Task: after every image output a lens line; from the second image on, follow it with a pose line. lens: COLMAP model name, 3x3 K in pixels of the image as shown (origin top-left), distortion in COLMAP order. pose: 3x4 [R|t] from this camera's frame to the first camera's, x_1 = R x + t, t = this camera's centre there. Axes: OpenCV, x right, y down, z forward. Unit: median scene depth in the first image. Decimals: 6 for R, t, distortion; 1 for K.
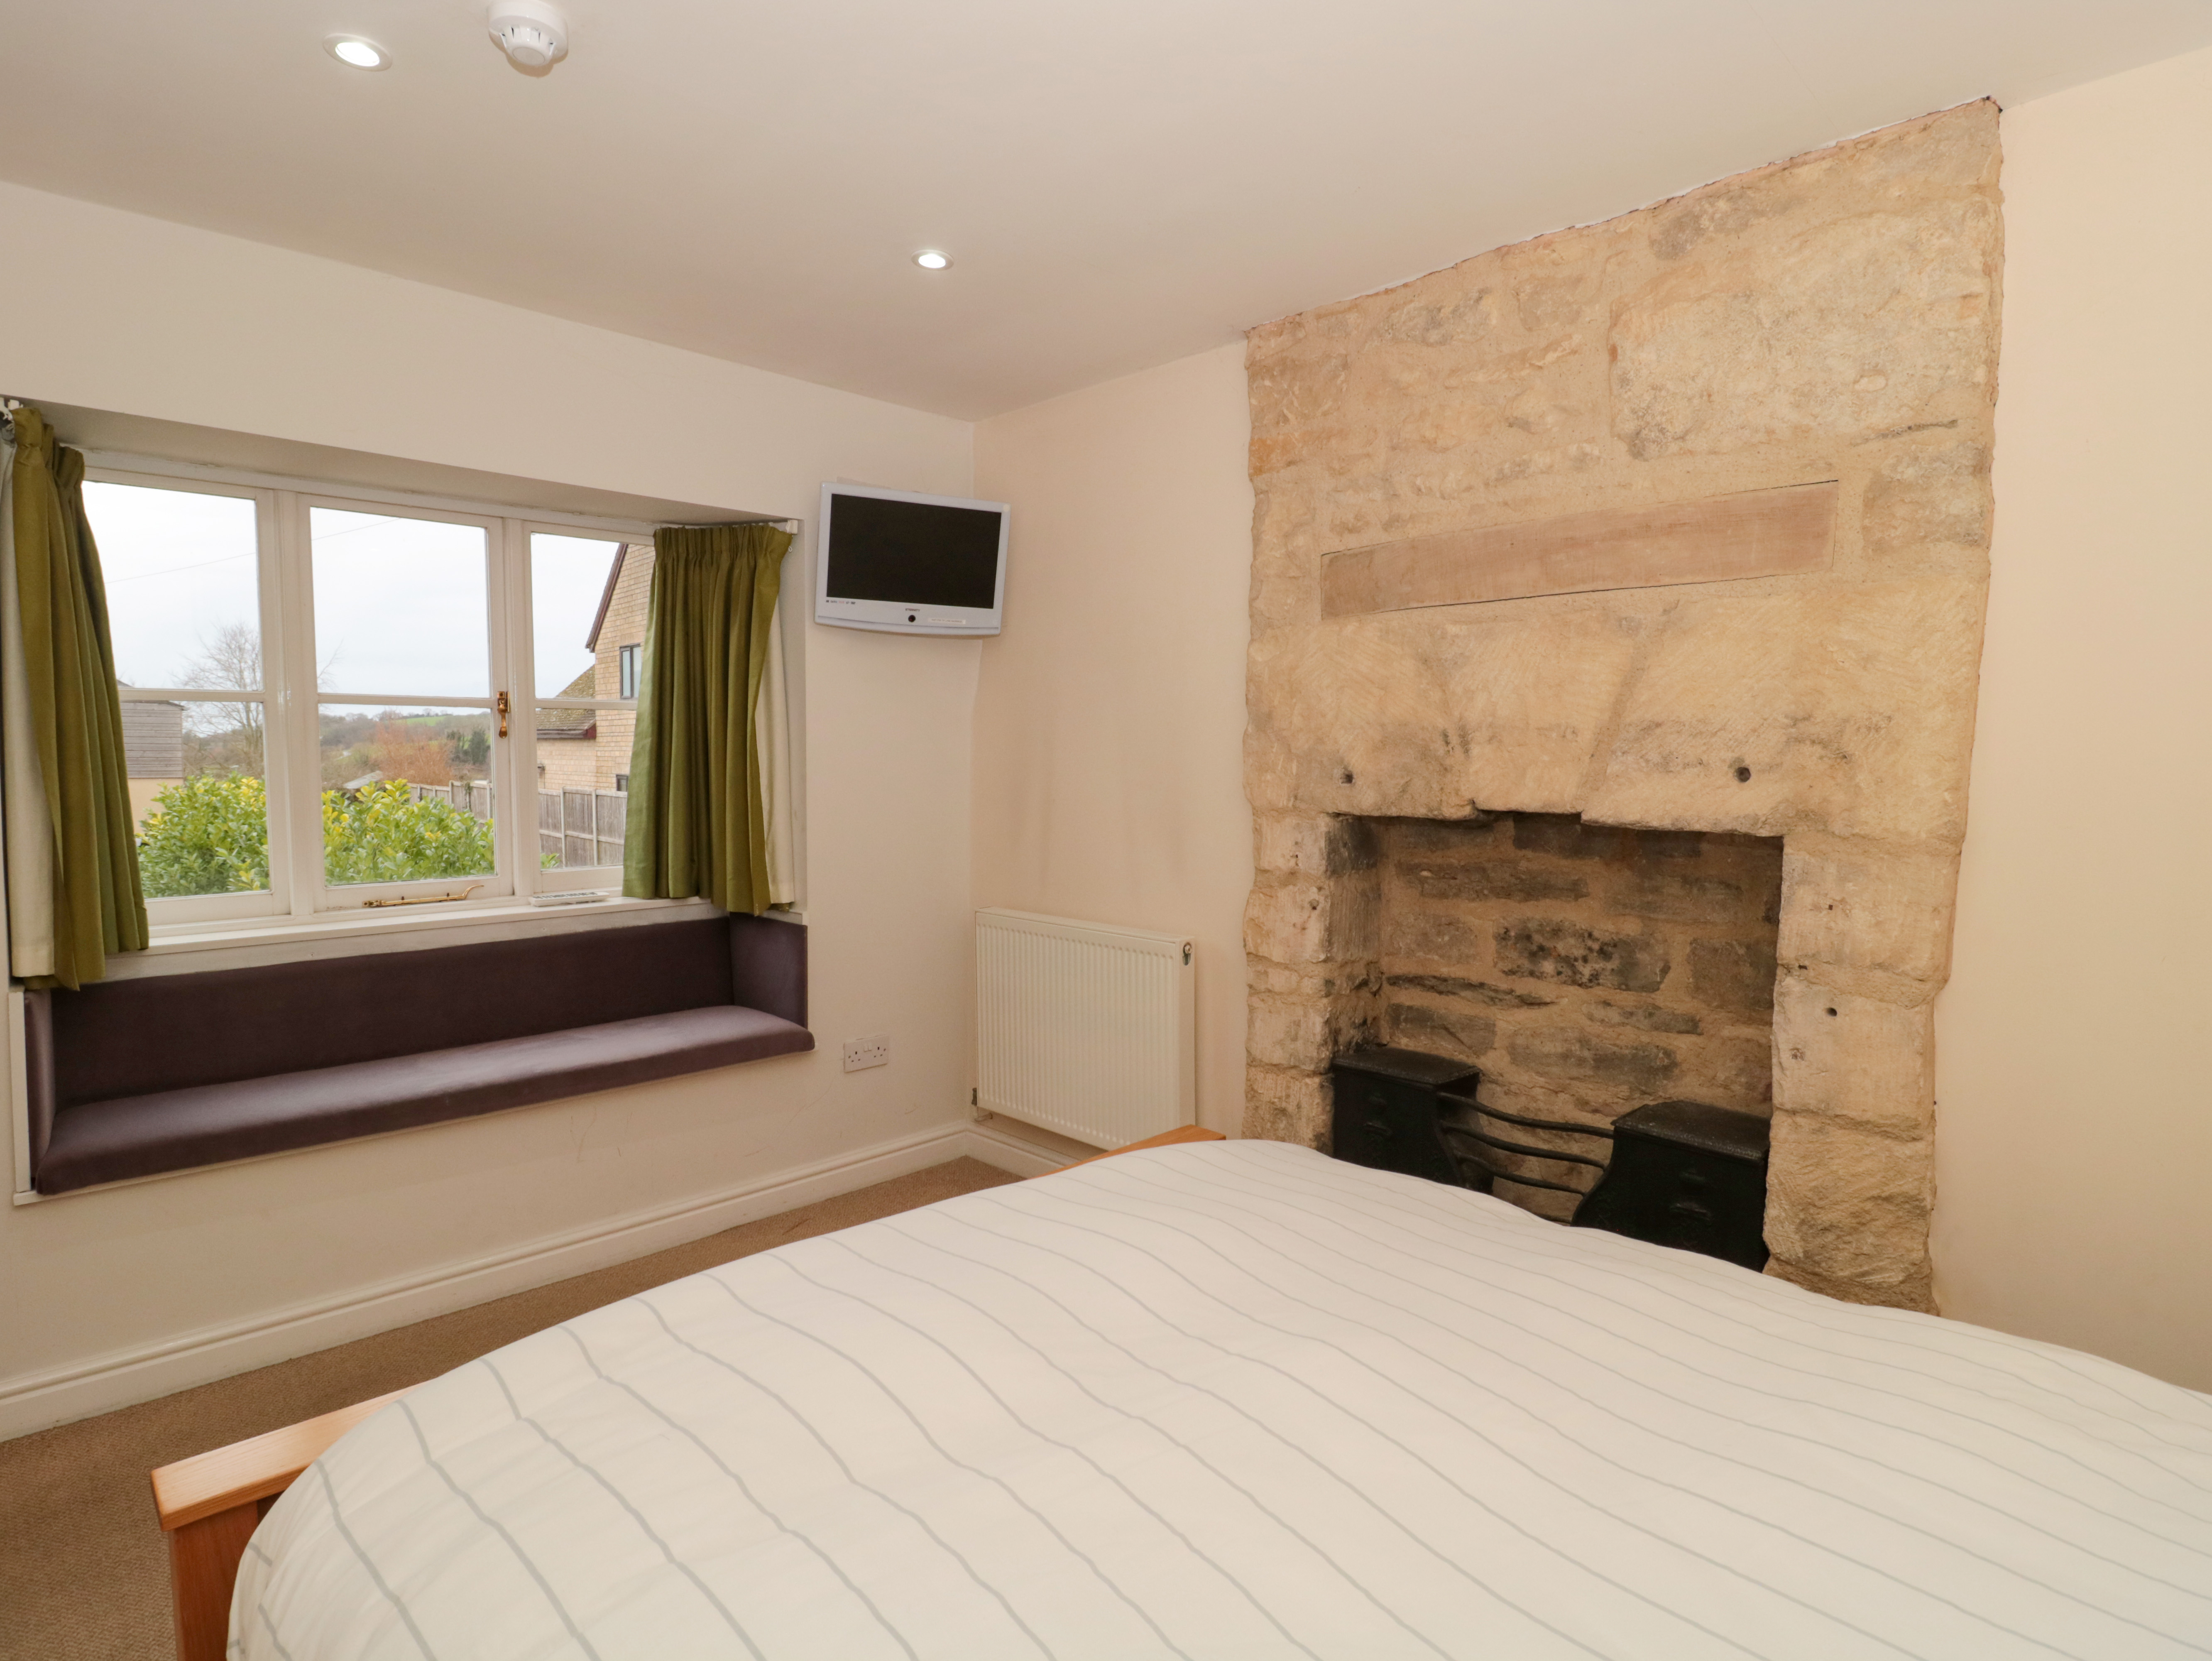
lens RADIAL K [[1149.8, 0, 1096.6], [0, 1149.8, 827.7], [0, 0, 1]] dist [-0.001340, -0.012906]
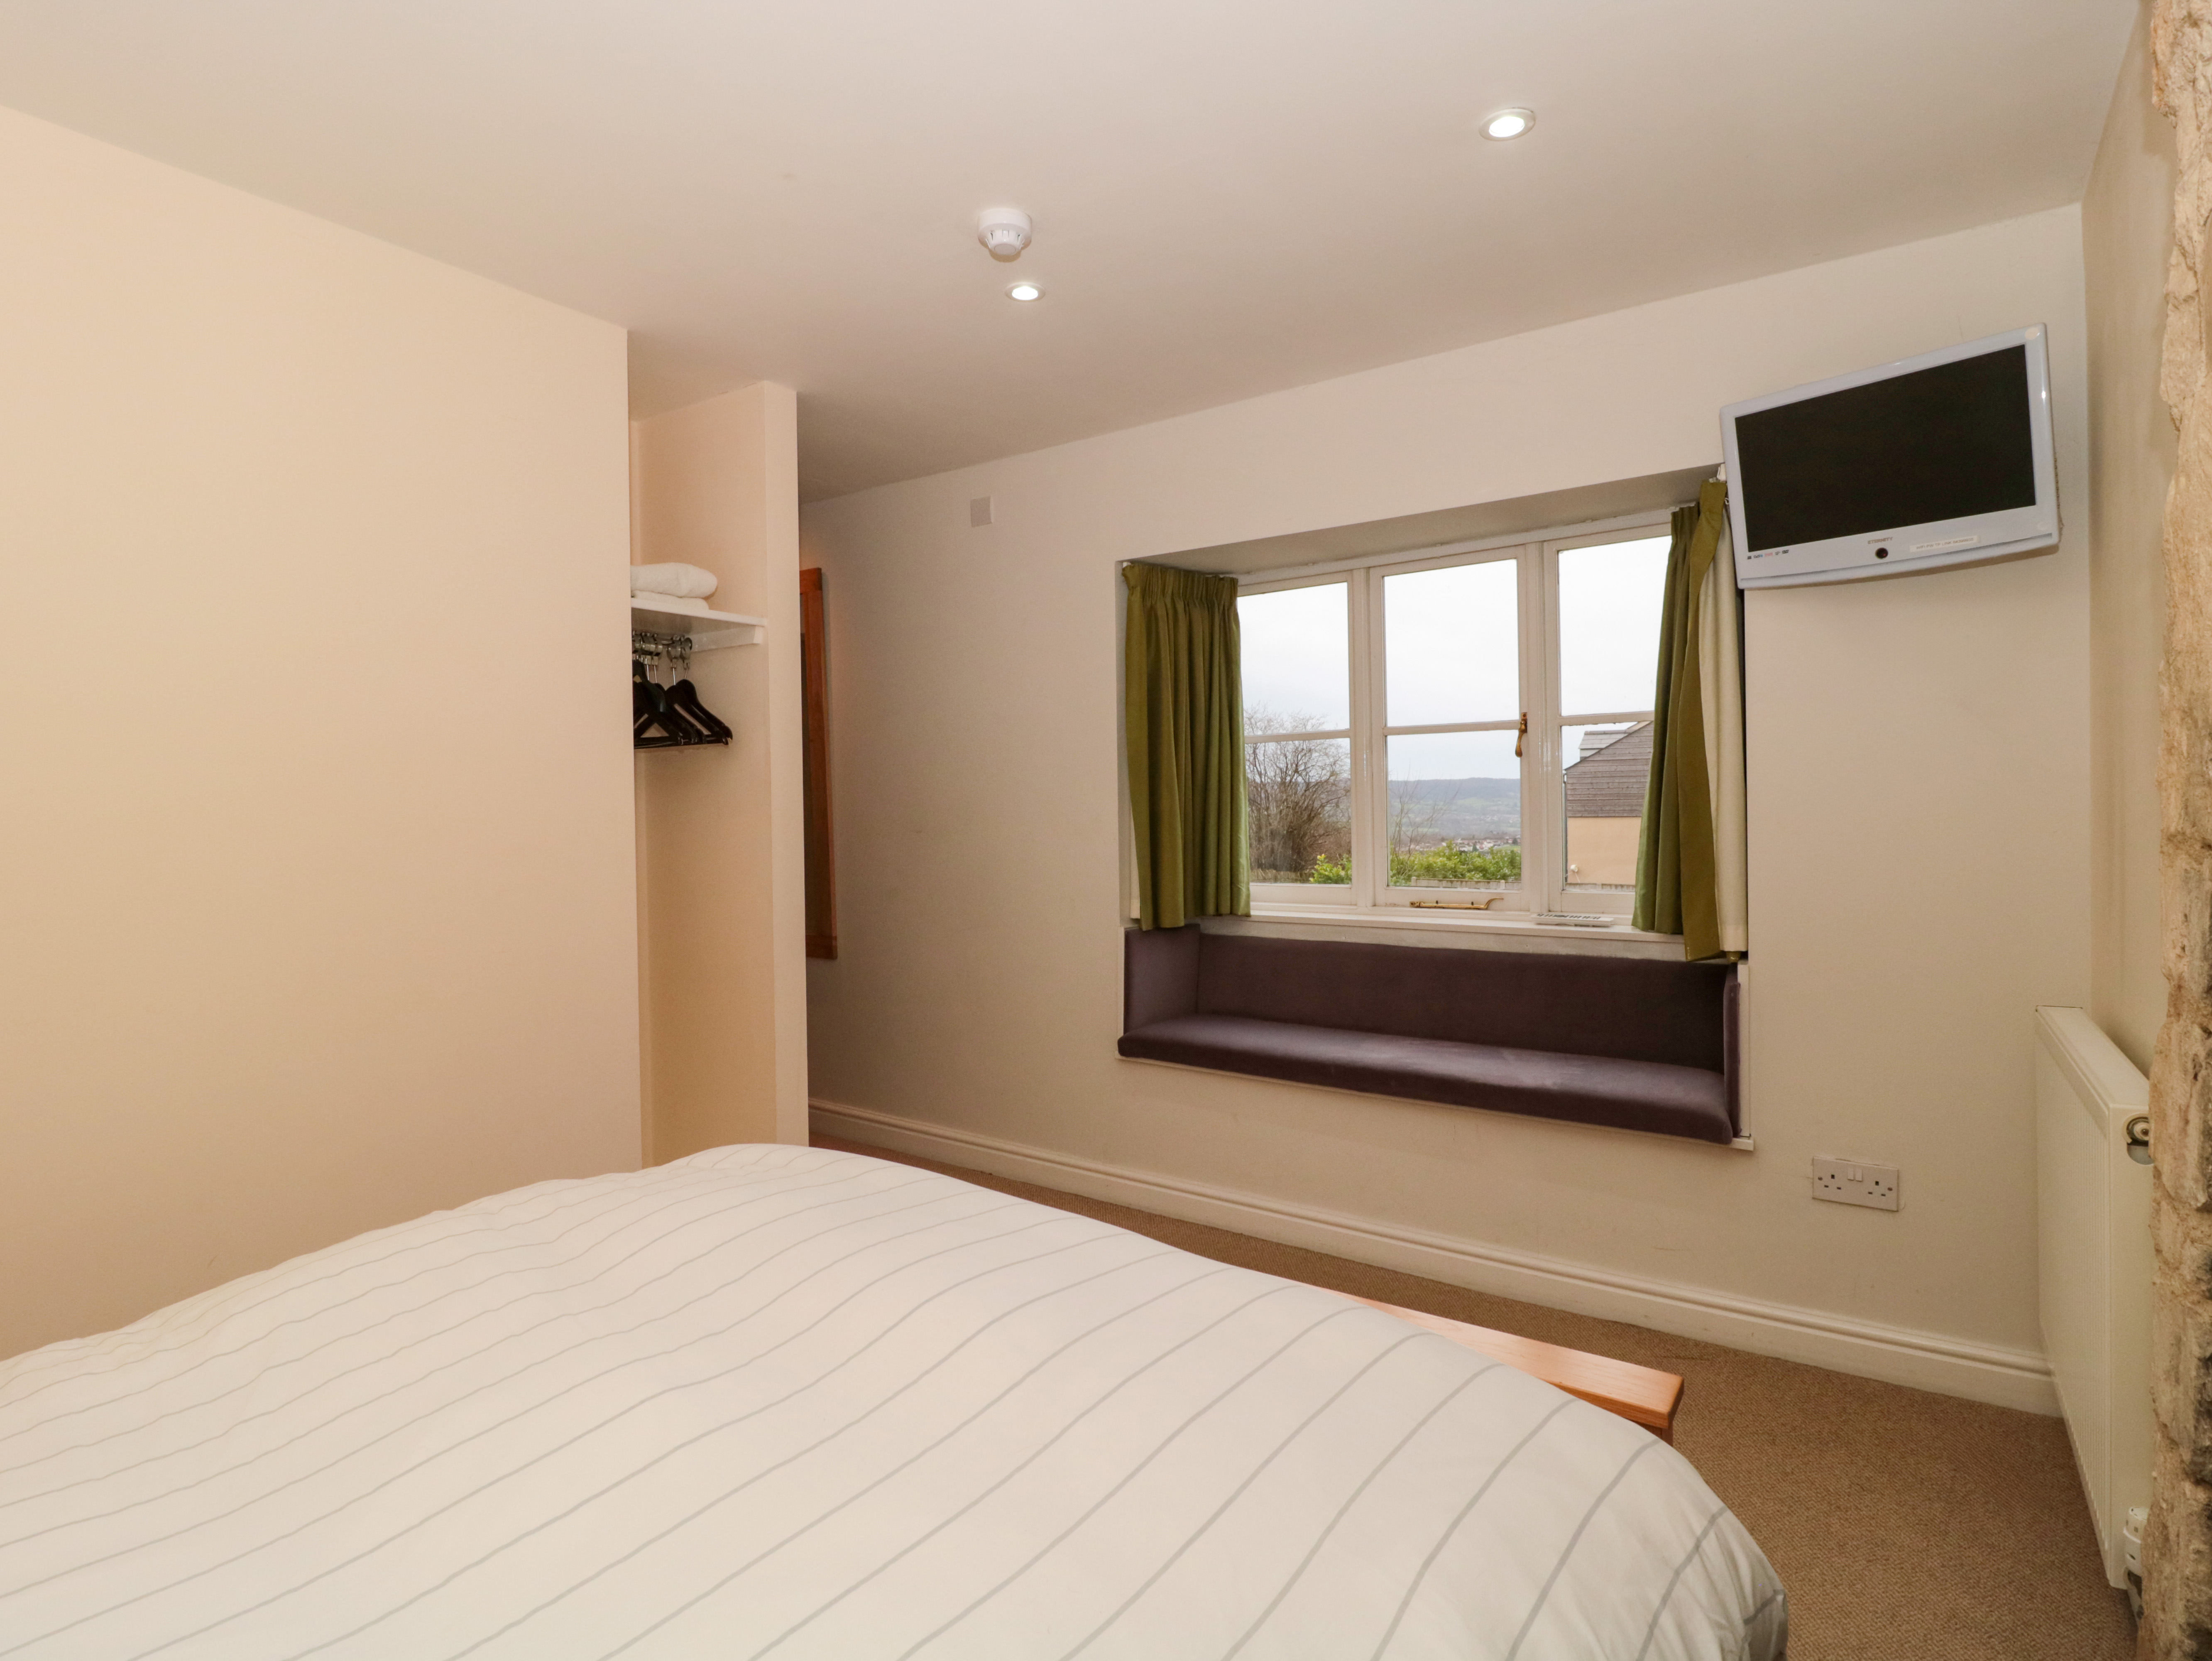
lens RADIAL K [[1149.8, 0, 1112.2], [0, 1149.8, 834.2], [0, 0, 1]] dist [-0.001340, -0.012906]
pose [[0.175158, 0.022098, -0.984292, 0.465968], [-0.043296, 0.998954, 0.014722, -0.008999], [0.983588, 0.040037, 0.175931, 0.488682]]
